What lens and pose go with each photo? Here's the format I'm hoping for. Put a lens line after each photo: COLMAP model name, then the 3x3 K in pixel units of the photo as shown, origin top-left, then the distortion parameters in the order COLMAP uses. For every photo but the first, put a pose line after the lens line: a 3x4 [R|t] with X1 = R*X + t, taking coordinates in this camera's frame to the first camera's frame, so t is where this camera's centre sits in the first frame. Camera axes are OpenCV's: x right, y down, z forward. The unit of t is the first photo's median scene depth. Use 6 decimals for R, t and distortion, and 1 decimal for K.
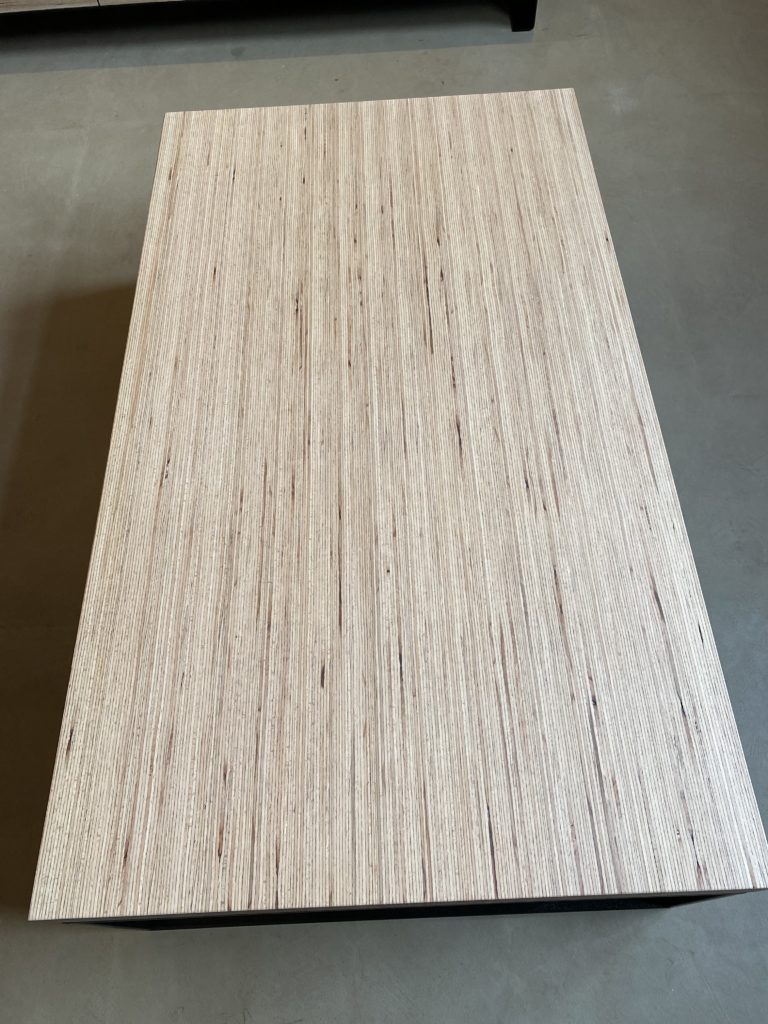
lens RADIAL K [[789.7, 0, 384.5], [0, 789.7, 512.2], [0, 0, 1]] dist [0.023995, -0.018524]
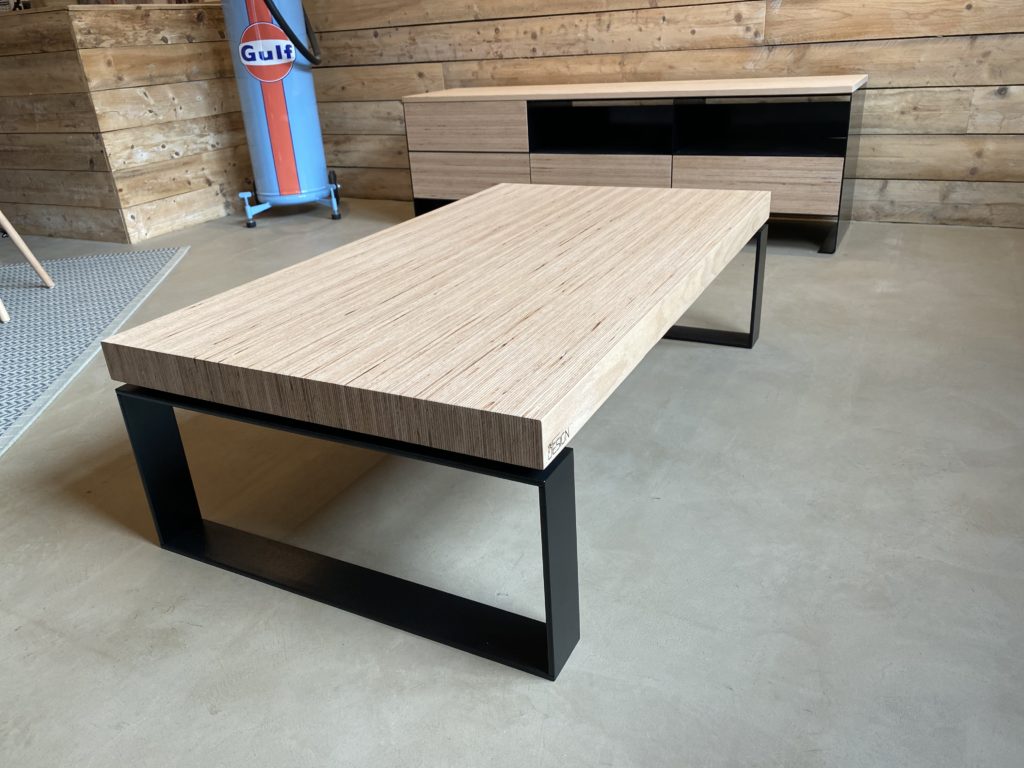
lens RADIAL K [[789.7, 0, 503.9], [0, 789.7, 369.0], [0, 0, 1]] dist [0.023995, -0.018524]
pose [[0.869780, 0.191080, -0.454941, 0.755397], [-0.418417, 0.774310, -0.474734, 0.775051], [0.261553, 0.603269, 0.753430, 0.070784]]
